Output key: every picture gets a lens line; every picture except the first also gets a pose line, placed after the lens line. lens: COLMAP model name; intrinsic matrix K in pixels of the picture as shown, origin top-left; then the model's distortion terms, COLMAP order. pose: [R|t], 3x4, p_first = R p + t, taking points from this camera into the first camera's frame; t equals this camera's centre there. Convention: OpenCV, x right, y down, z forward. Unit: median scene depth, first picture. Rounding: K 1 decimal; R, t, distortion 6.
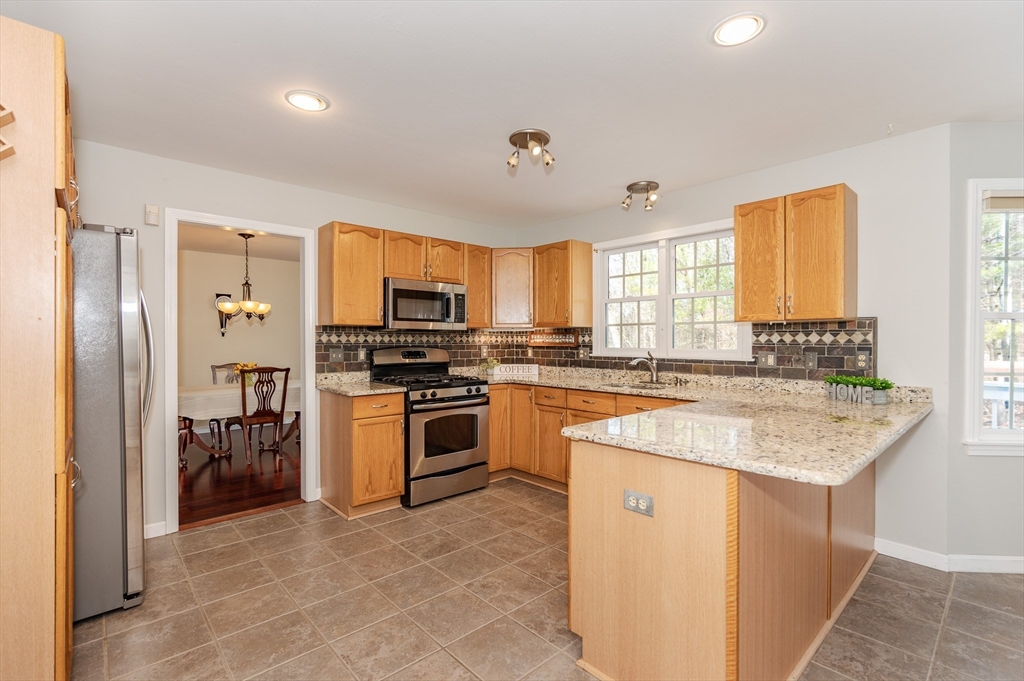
lens RADIAL K [[464.4, 0, 510.3], [0, 464.4, 341.5], [0, 0, 1]] dist [0.002968, 0.000215]
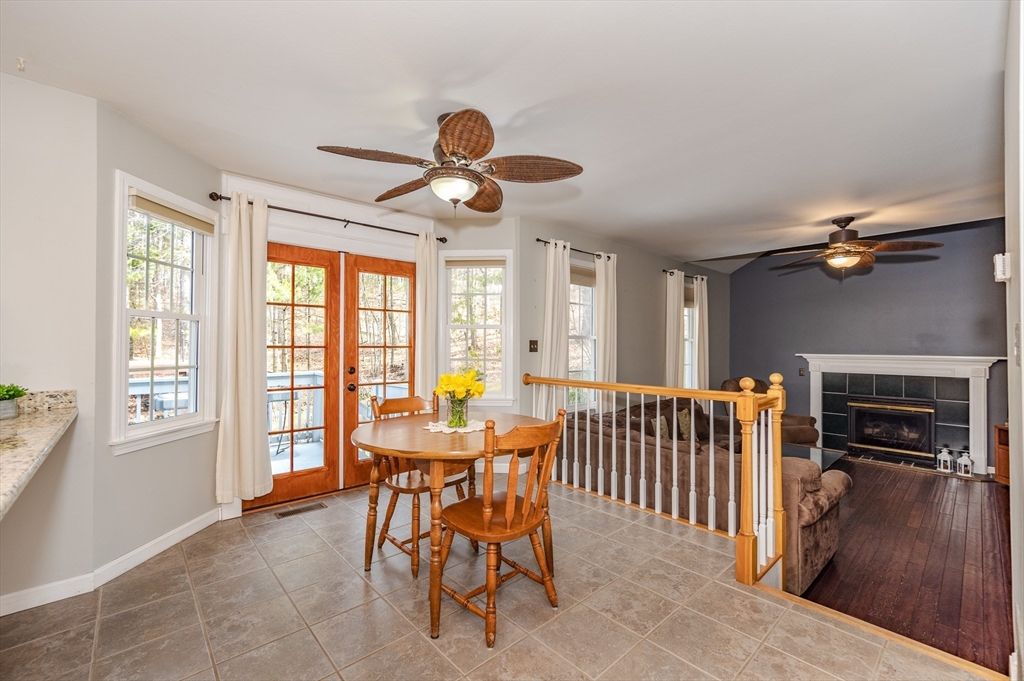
lens RADIAL K [[426.7, 0, 512.2], [0, 426.7, 341.0], [0, 0, 1]] dist [-0.000609, 0.000383]
pose [[0.015176, 0.007824, 0.999854, 0.106705], [0.007794, 0.999938, -0.007943, 0.018986], [-0.999854, 0.007913, 0.015114, 0.154593]]
